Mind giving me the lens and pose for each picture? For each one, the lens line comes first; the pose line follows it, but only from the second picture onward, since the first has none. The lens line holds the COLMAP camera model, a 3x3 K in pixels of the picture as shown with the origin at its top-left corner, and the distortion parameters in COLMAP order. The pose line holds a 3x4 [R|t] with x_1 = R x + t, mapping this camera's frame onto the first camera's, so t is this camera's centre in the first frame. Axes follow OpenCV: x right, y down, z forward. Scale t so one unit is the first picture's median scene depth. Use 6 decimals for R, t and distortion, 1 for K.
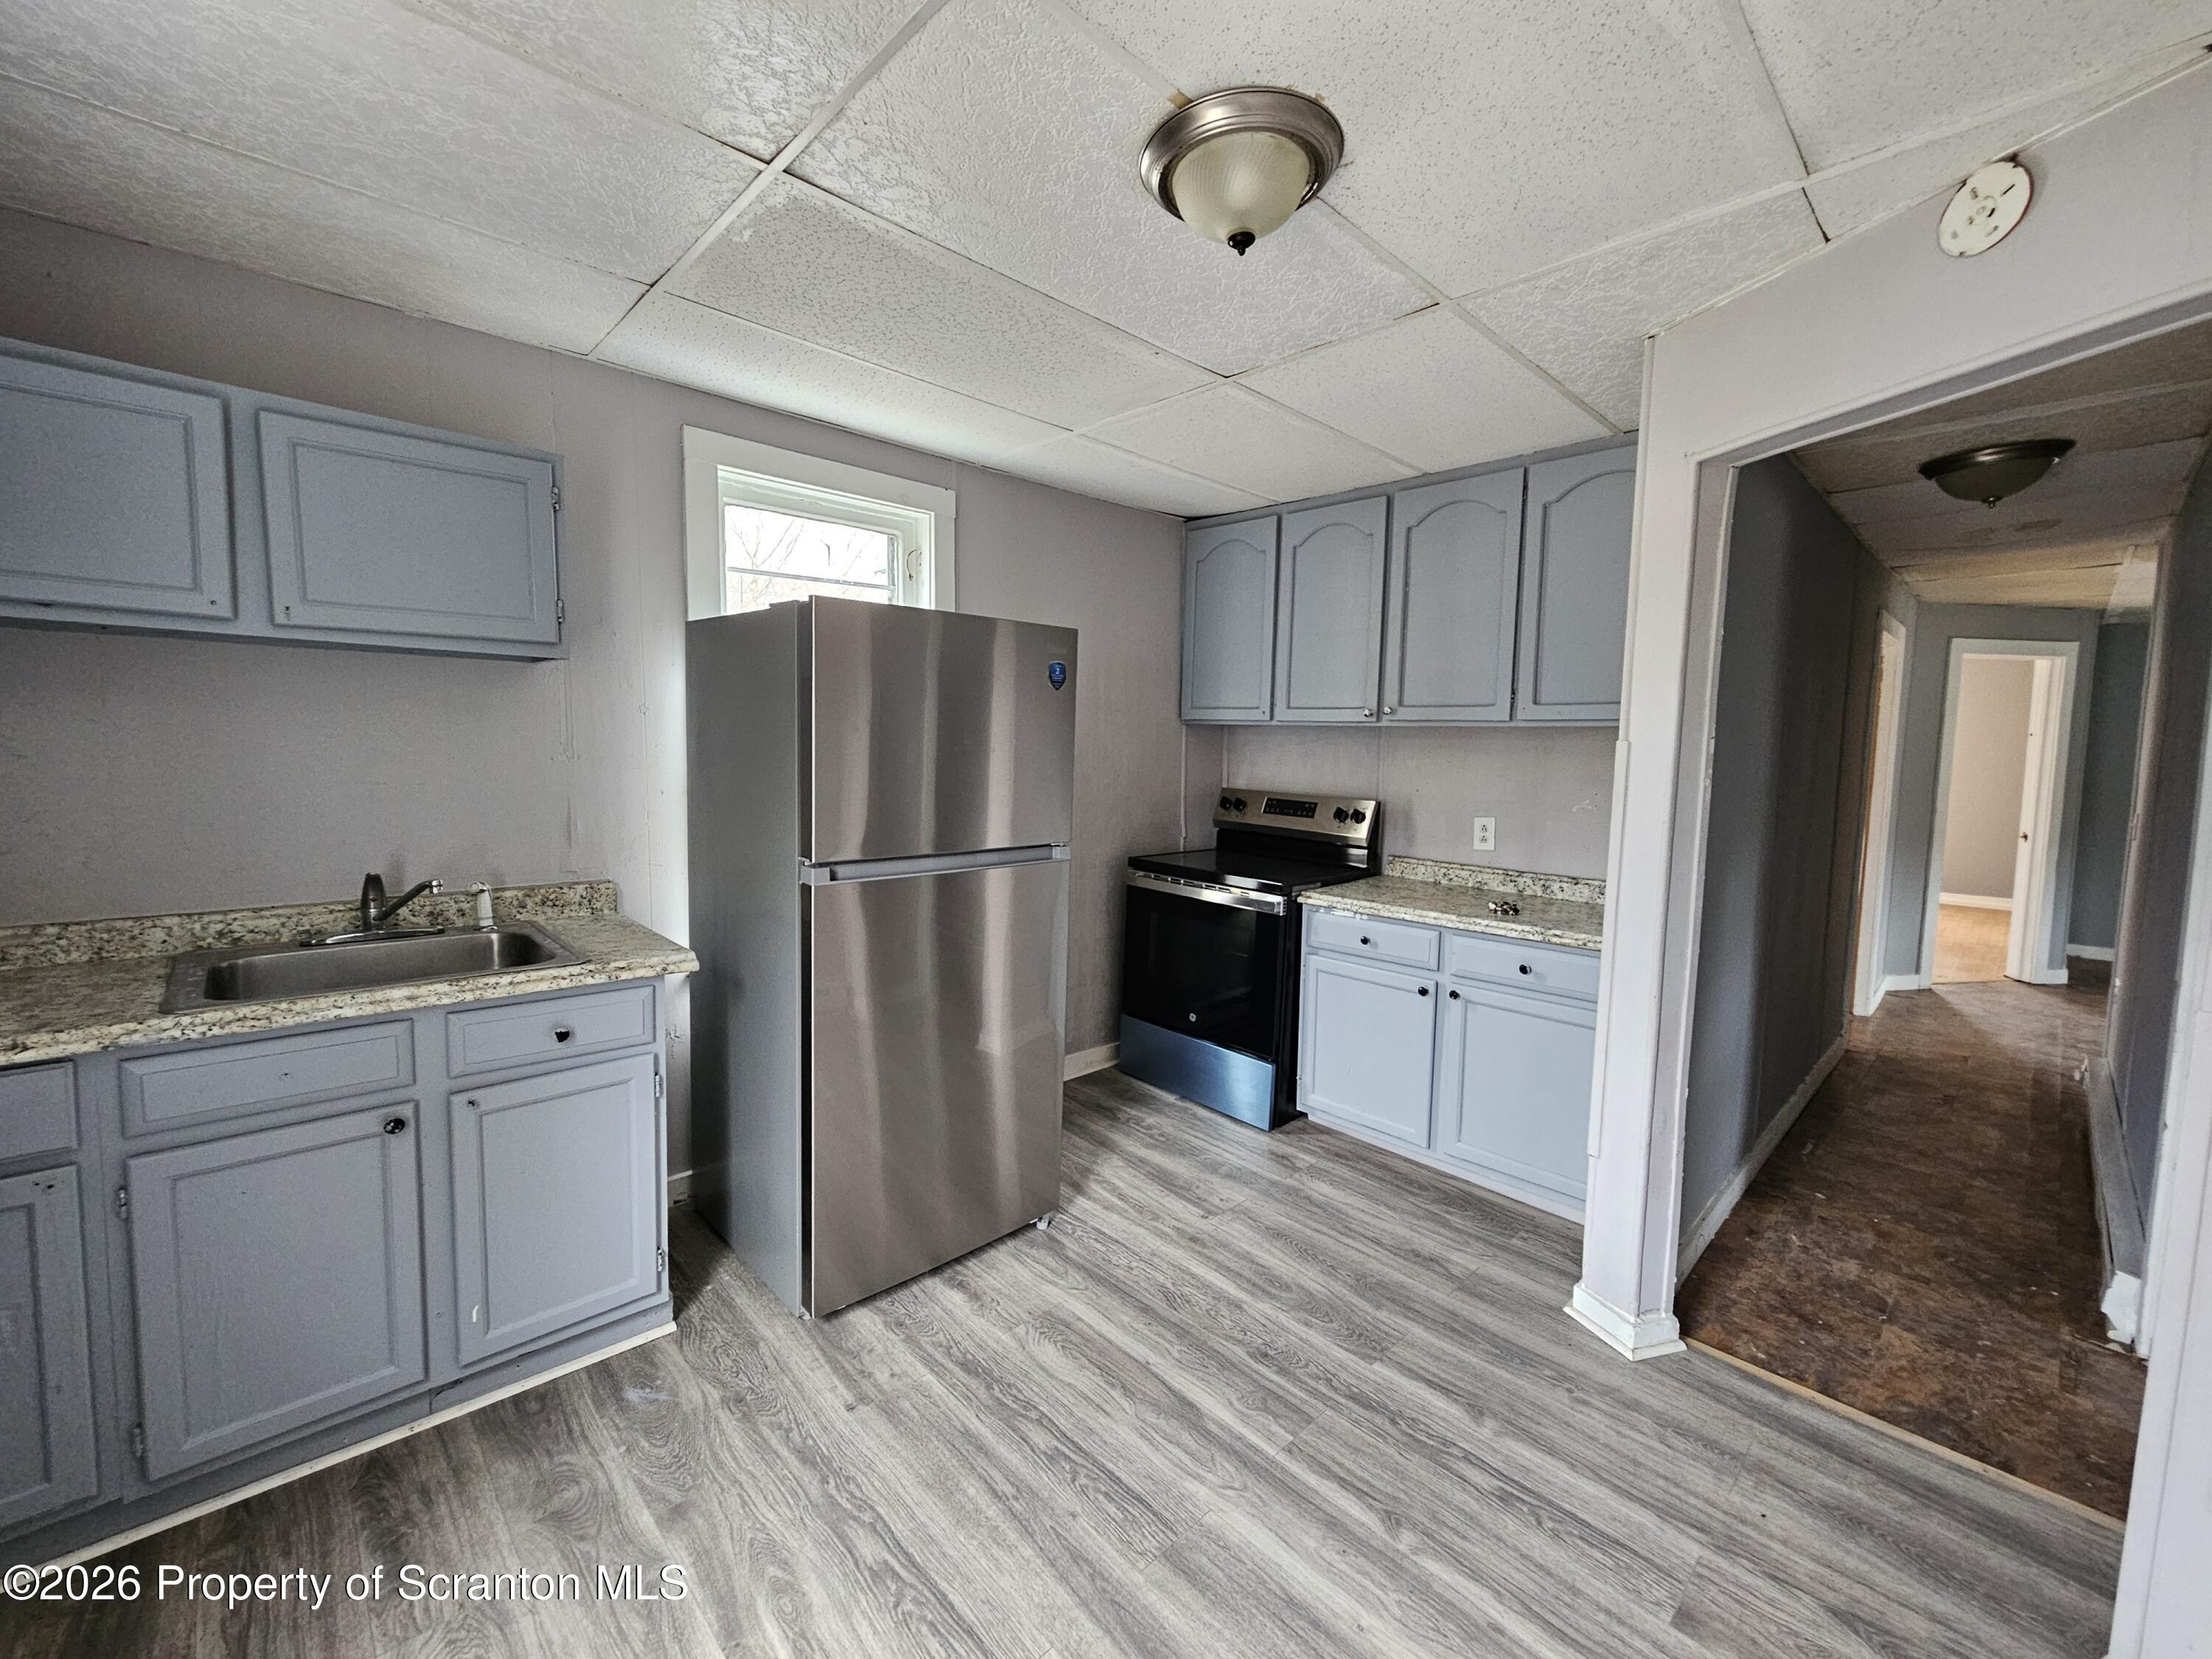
lens RADIAL K [[900.1, 0, 1106.4], [0, 900.1, 823.3], [0, 0, 1]] dist [-0.001136, 0.000125]
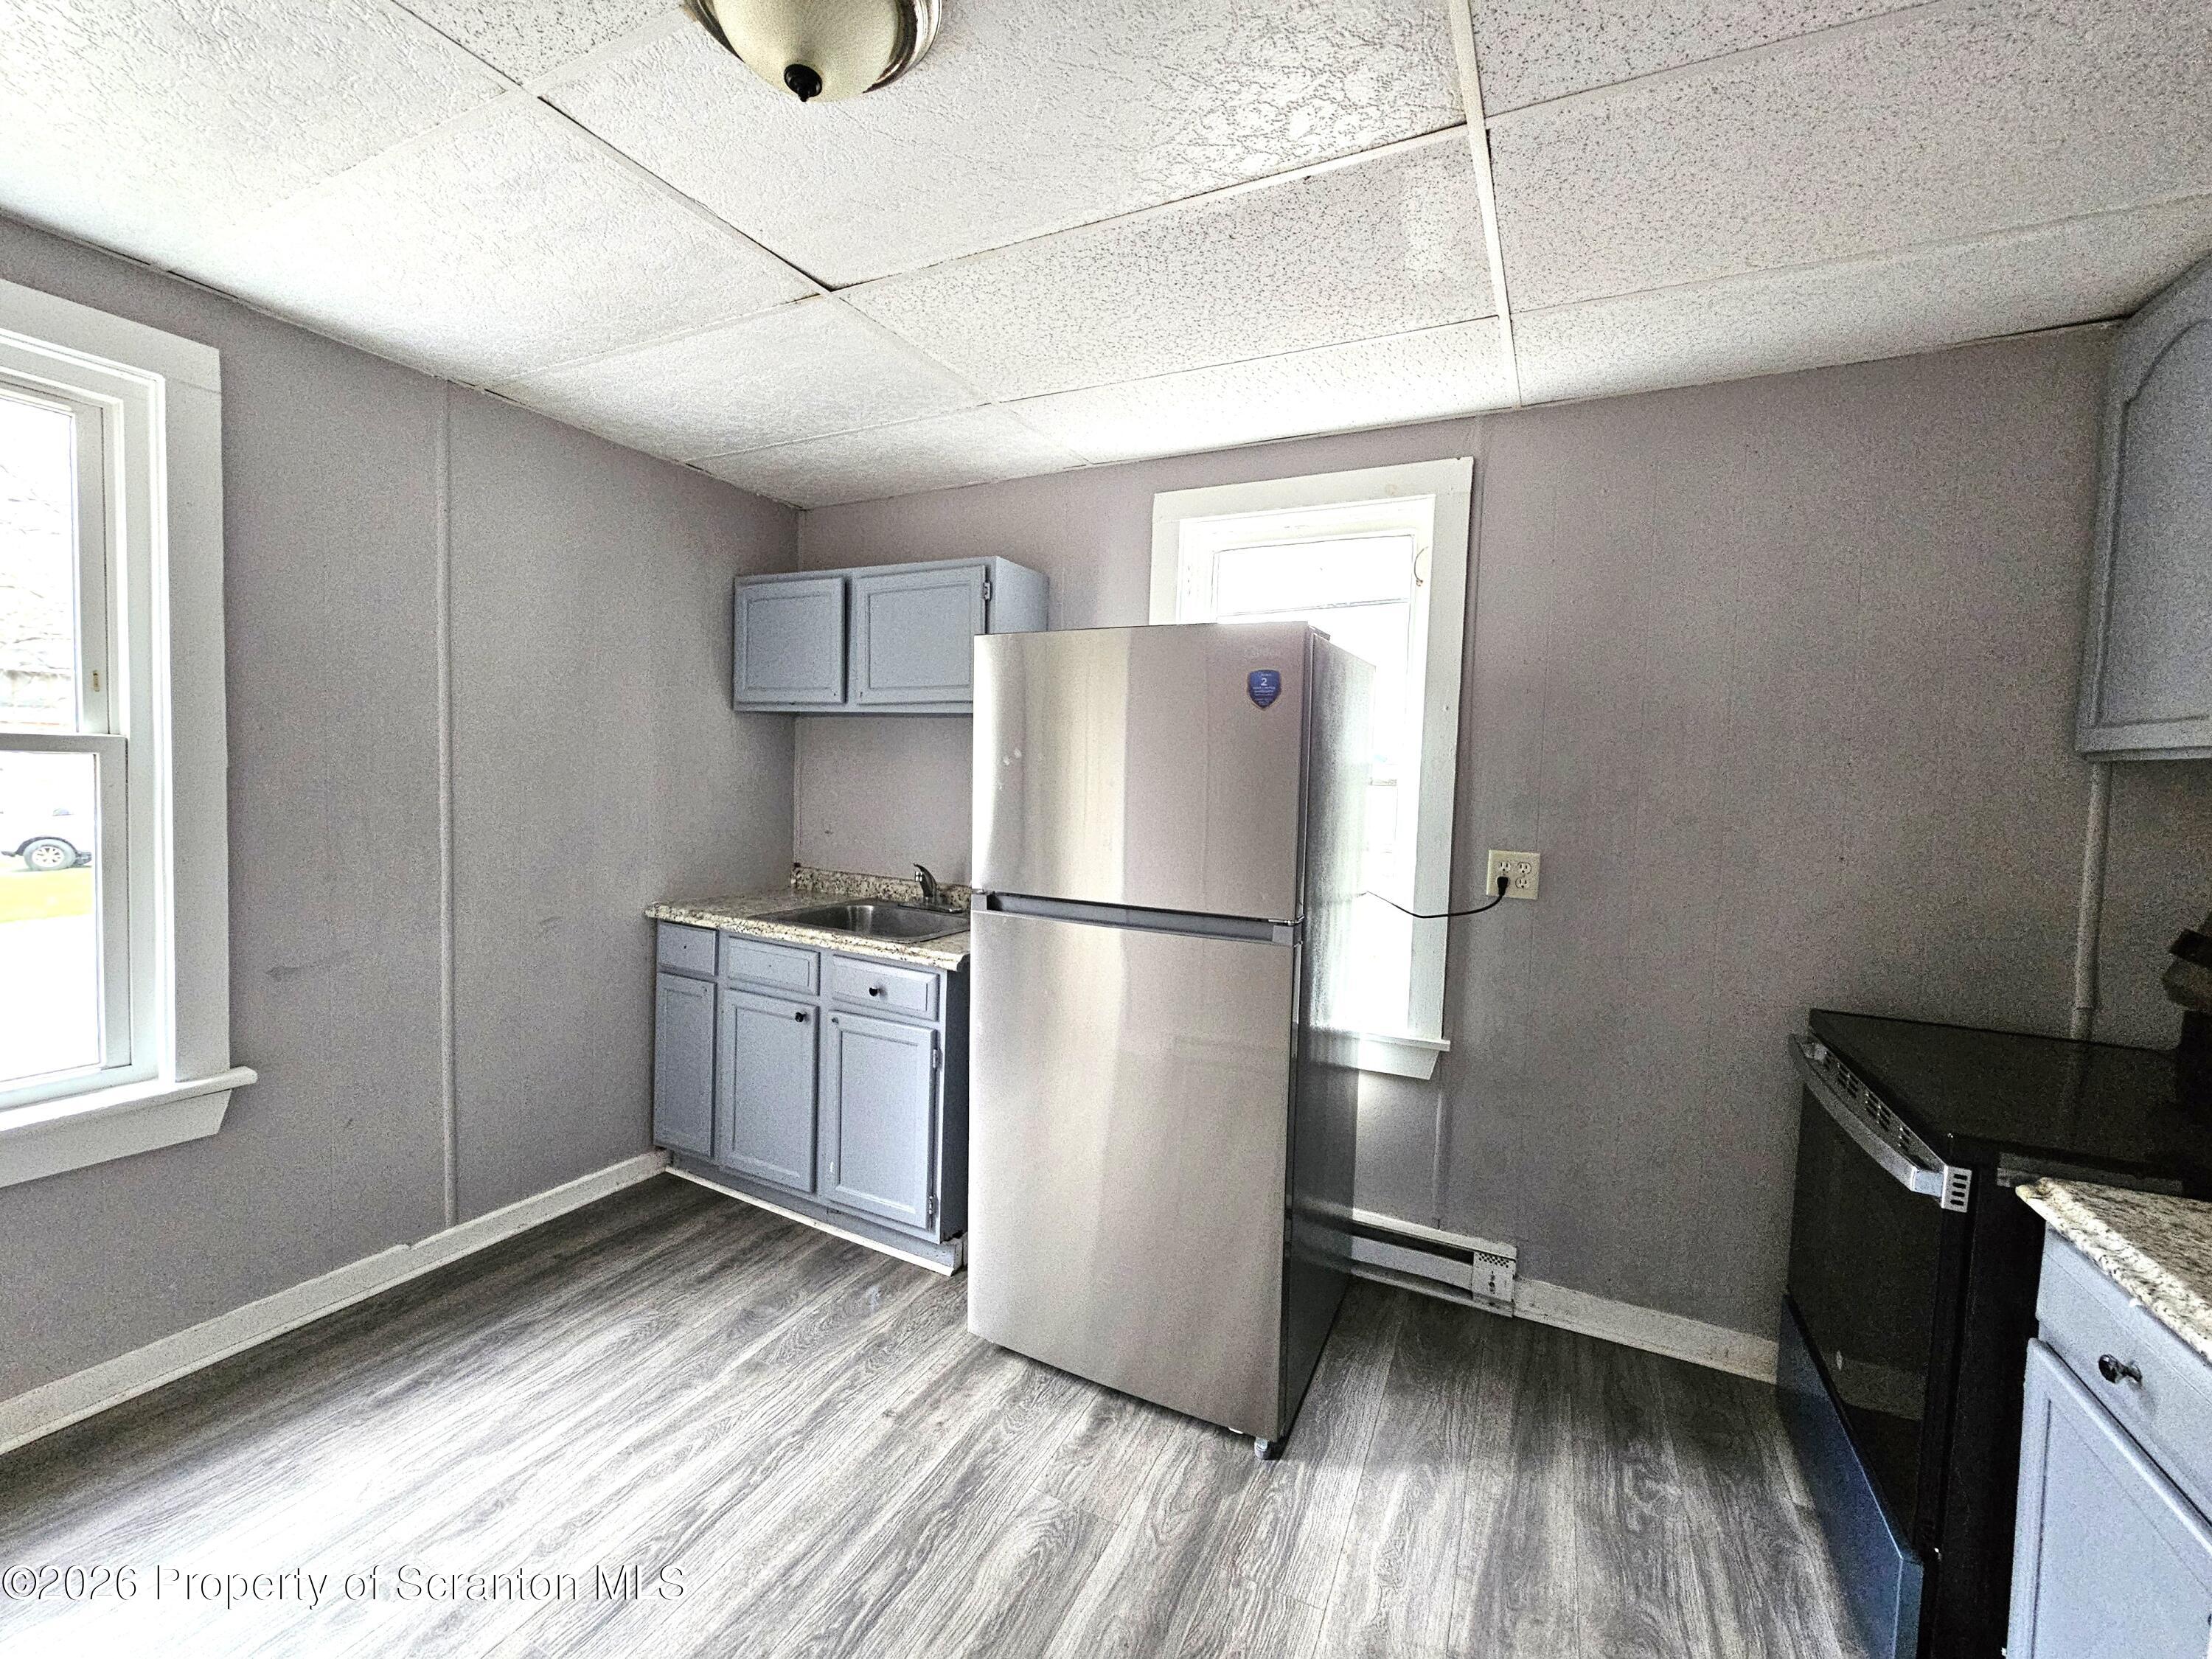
lens RADIAL K [[900.1, 0, 1106.4], [0, 900.1, 823.3], [0, 0, 1]] dist [-0.001136, 0.000125]
pose [[0.346132, 0.042127, -0.937240, 0.702297], [-0.110966, 0.993817, 0.003689, -0.052540], [0.931600, 0.102725, 0.348667, 0.760613]]
